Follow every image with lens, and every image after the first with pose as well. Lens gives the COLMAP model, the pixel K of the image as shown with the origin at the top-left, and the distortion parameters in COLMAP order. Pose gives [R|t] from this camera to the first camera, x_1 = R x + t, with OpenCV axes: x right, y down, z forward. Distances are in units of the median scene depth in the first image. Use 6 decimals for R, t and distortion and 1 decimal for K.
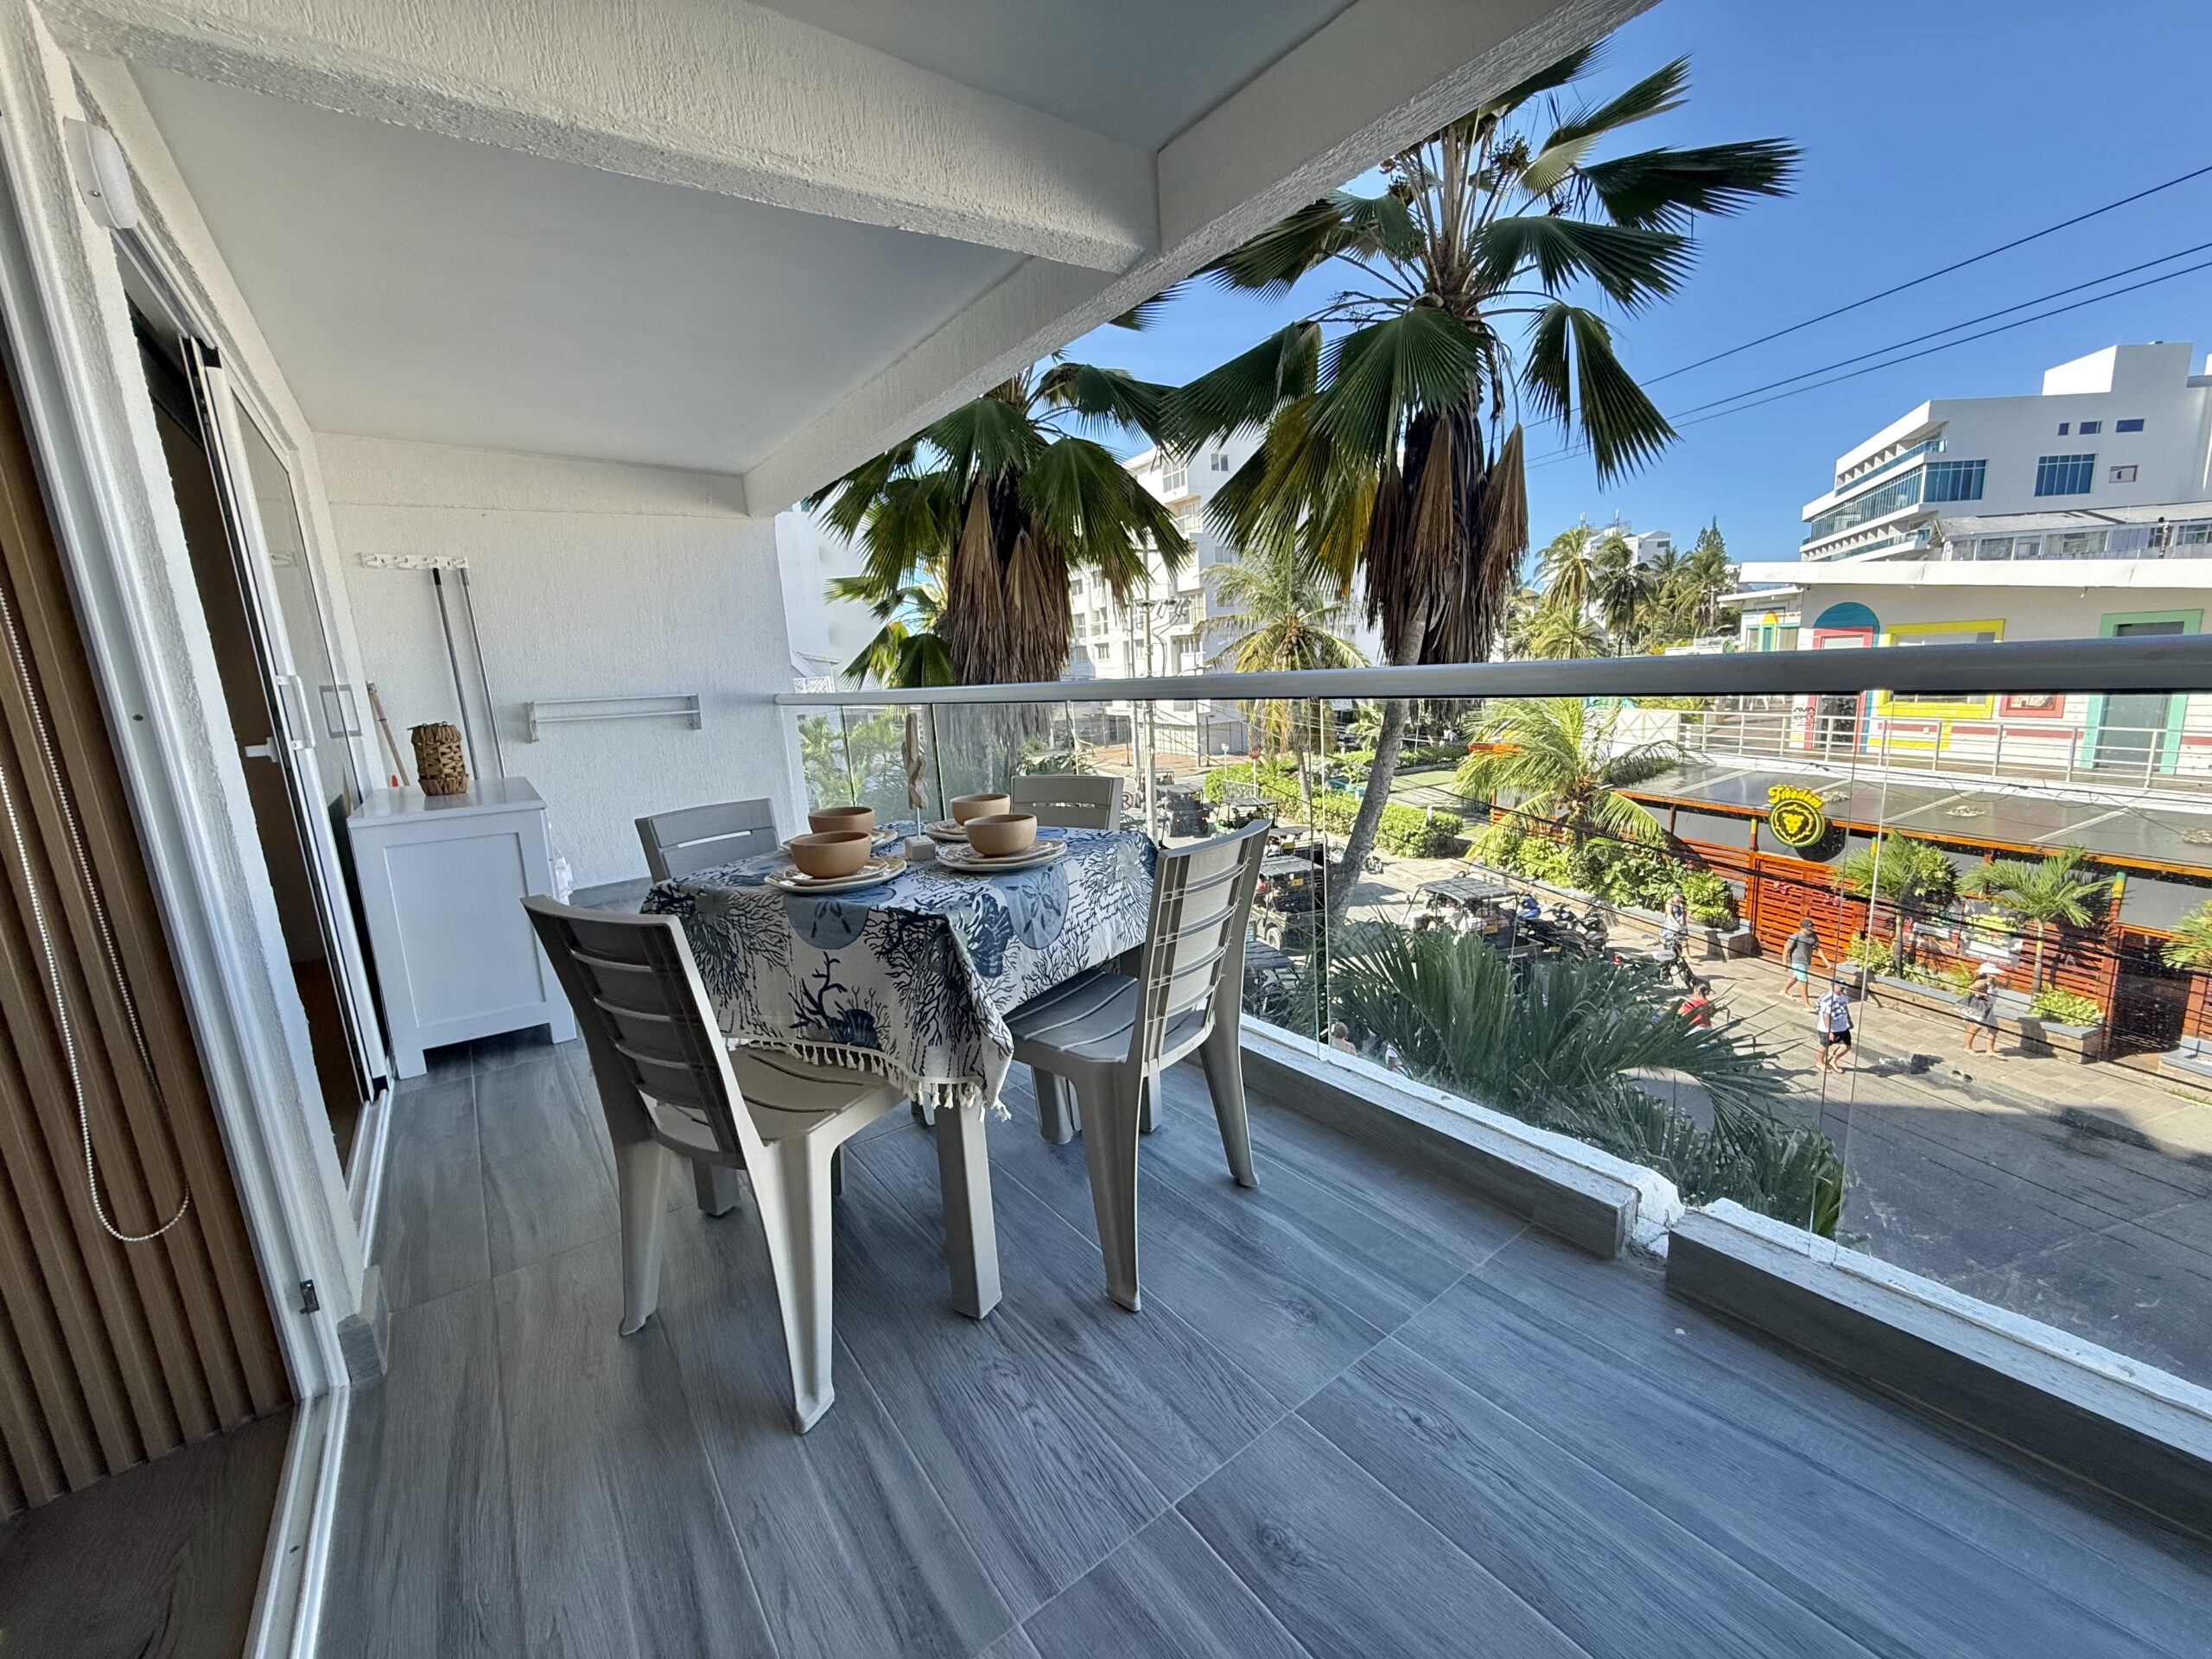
lens RADIAL K [[880.2, 0, 1101.5], [0, 880.2, 830.1], [0, 0, 1]] dist [-0.001953, 0.000437]
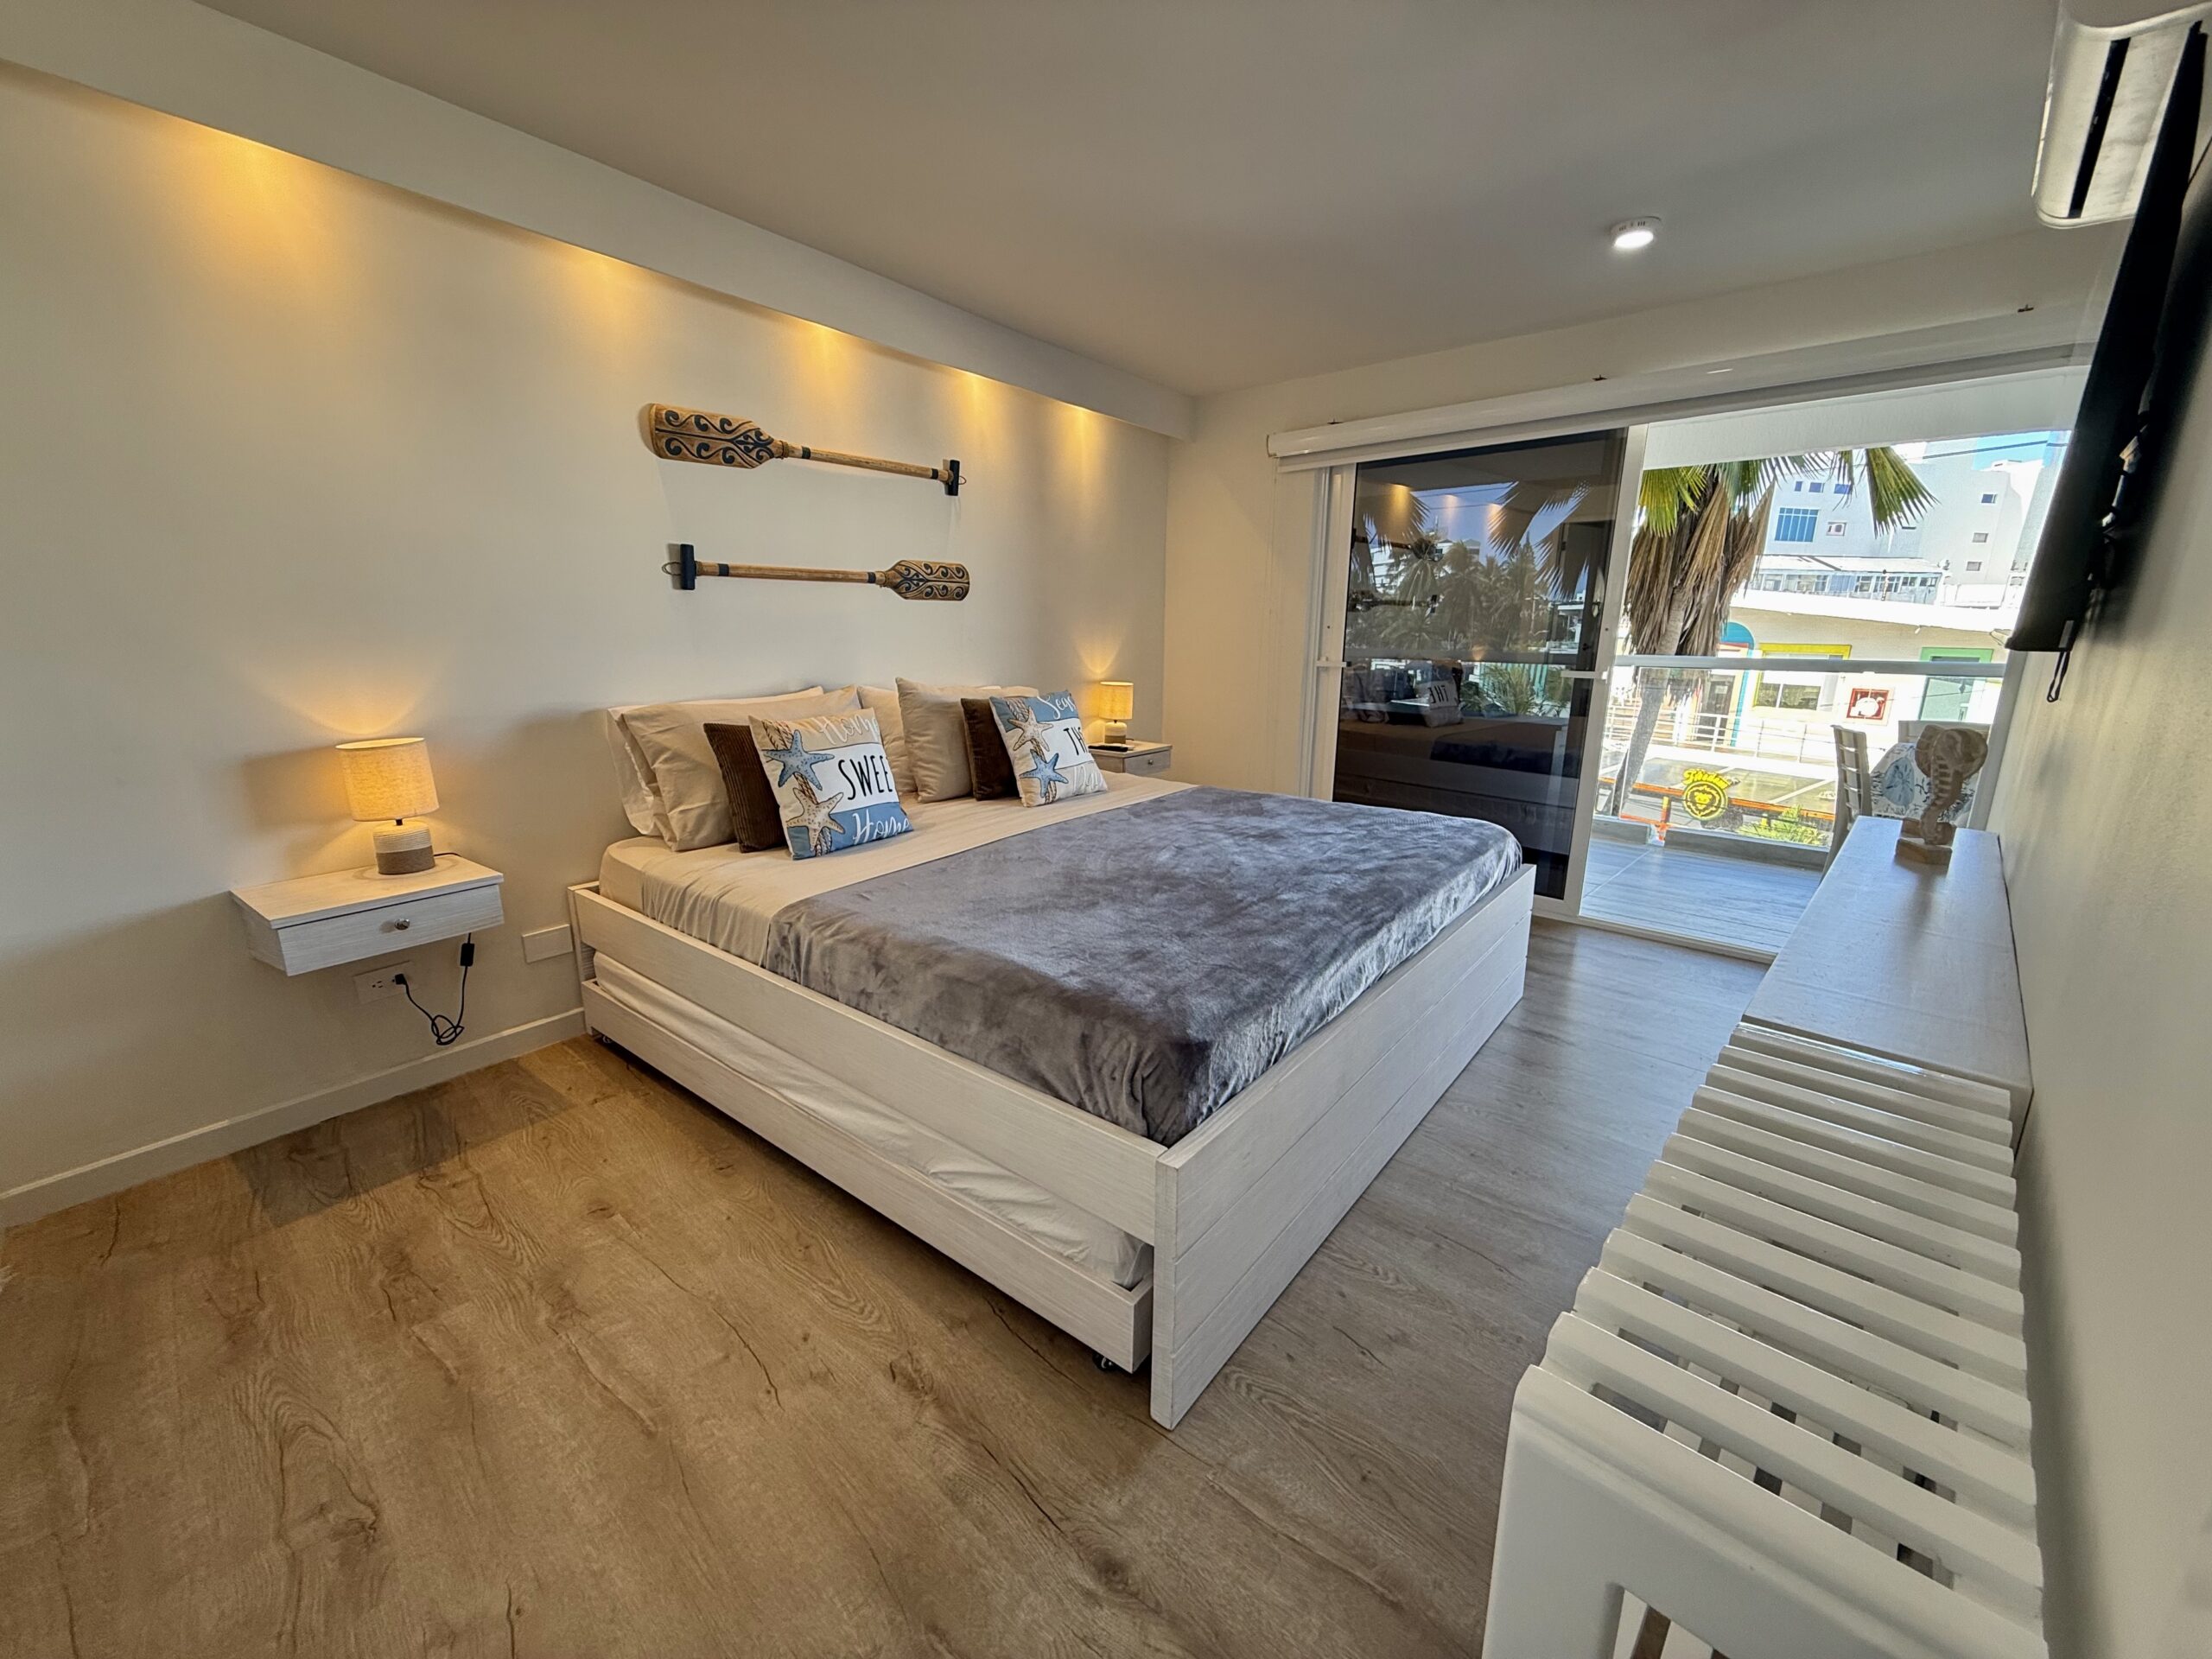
lens RADIAL K [[880.2, 0, 1099.4], [0, 880.2, 828.2], [0, 0, 1]] dist [-0.001953, 0.000437]
pose [[0.980313, 0.029811, 0.195186, -0.371492], [-0.037124, 0.998735, 0.033913, 0.026766], [-0.193928, -0.040491, 0.980180, -0.062355]]
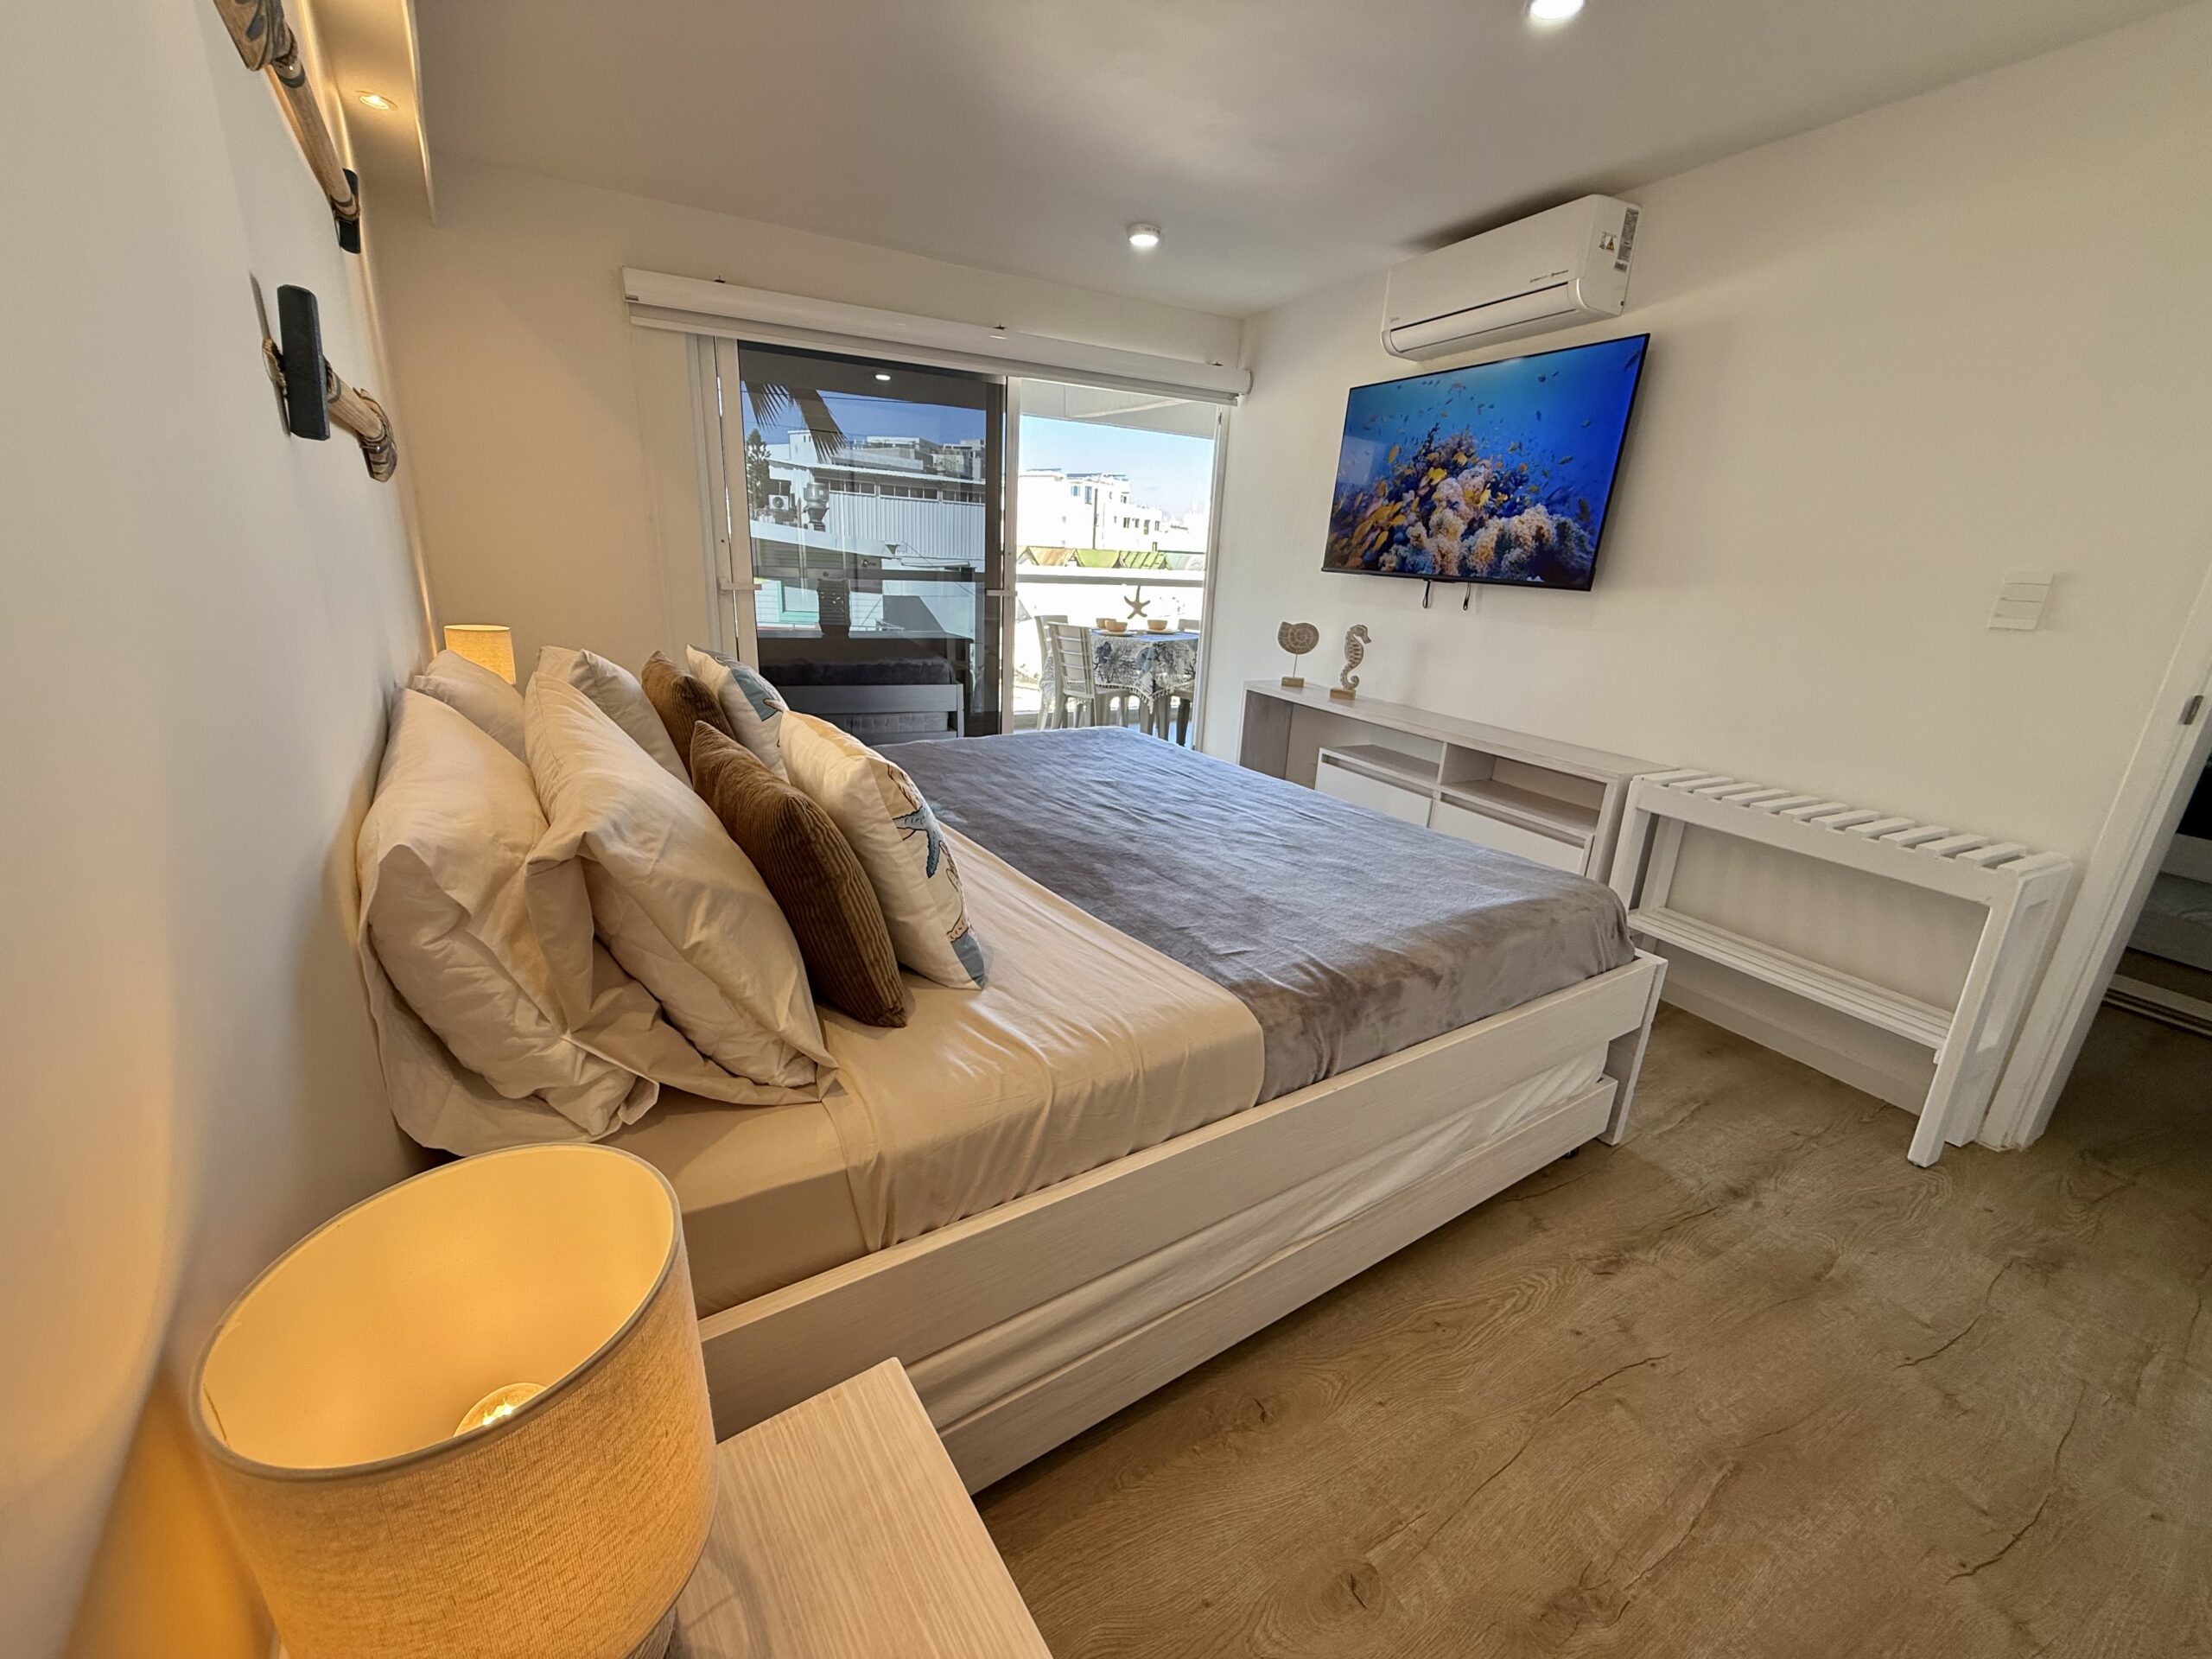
lens RADIAL K [[880.2, 0, 1107.7], [0, 880.2, 828.2], [0, 0, 1]] dist [-0.001953, 0.000437]
pose [[0.139270, -0.226215, 0.964070, -0.487812], [0.126878, 0.969610, 0.209187, 0.004378], [-0.982093, 0.093186, 0.163739, 0.090397]]
